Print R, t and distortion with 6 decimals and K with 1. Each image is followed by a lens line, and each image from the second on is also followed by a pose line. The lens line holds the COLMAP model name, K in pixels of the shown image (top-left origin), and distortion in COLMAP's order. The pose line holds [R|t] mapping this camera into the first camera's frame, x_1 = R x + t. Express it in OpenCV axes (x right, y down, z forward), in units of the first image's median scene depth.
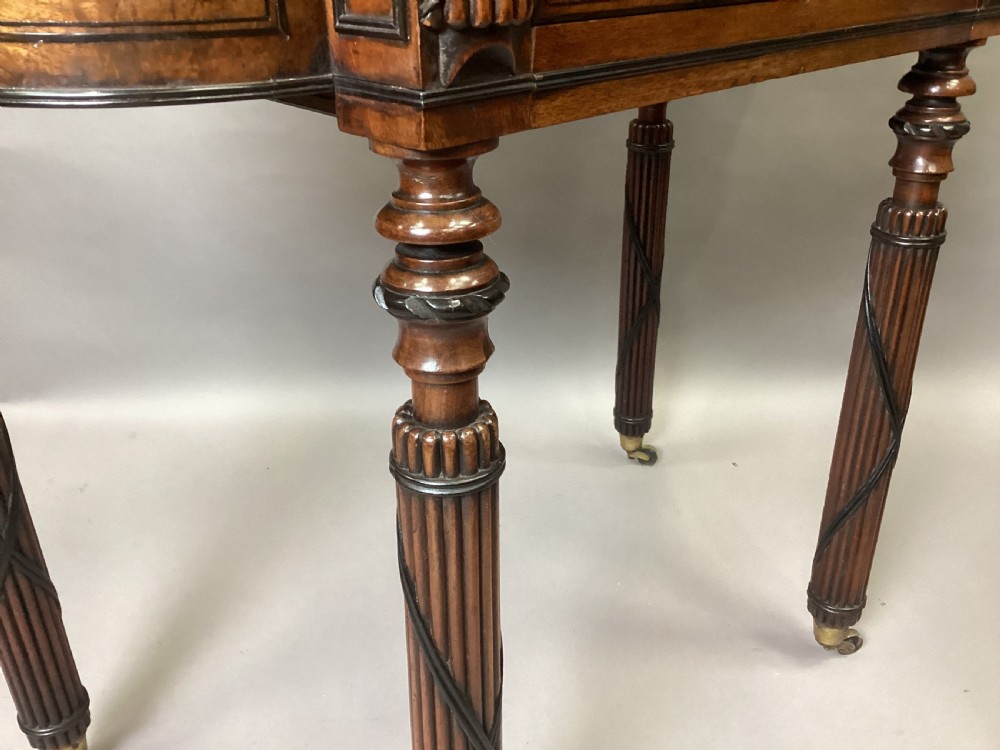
lens RADIAL K [[933.2, 0, 520.1], [0, 933.2, 371.5], [0, 0, 1]] dist [0.038674, 0.000000]
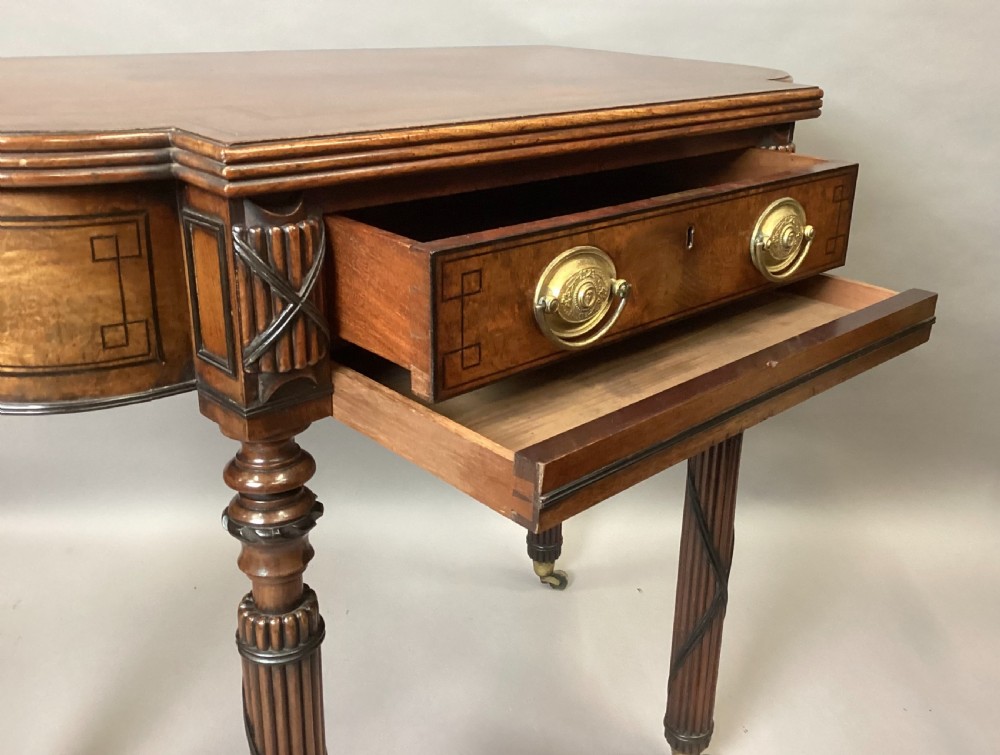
lens RADIAL K [[994.0, 0, 558.6], [0, 994.0, 355.9], [0, 0, 1]] dist [0.012370, 0.000000]
pose [[0.998539, 0.032550, 0.043127, 0.256359], [-0.028356, 0.995117, -0.094540, -0.186982], [-0.045994, 0.093179, 0.994586, -0.503239]]
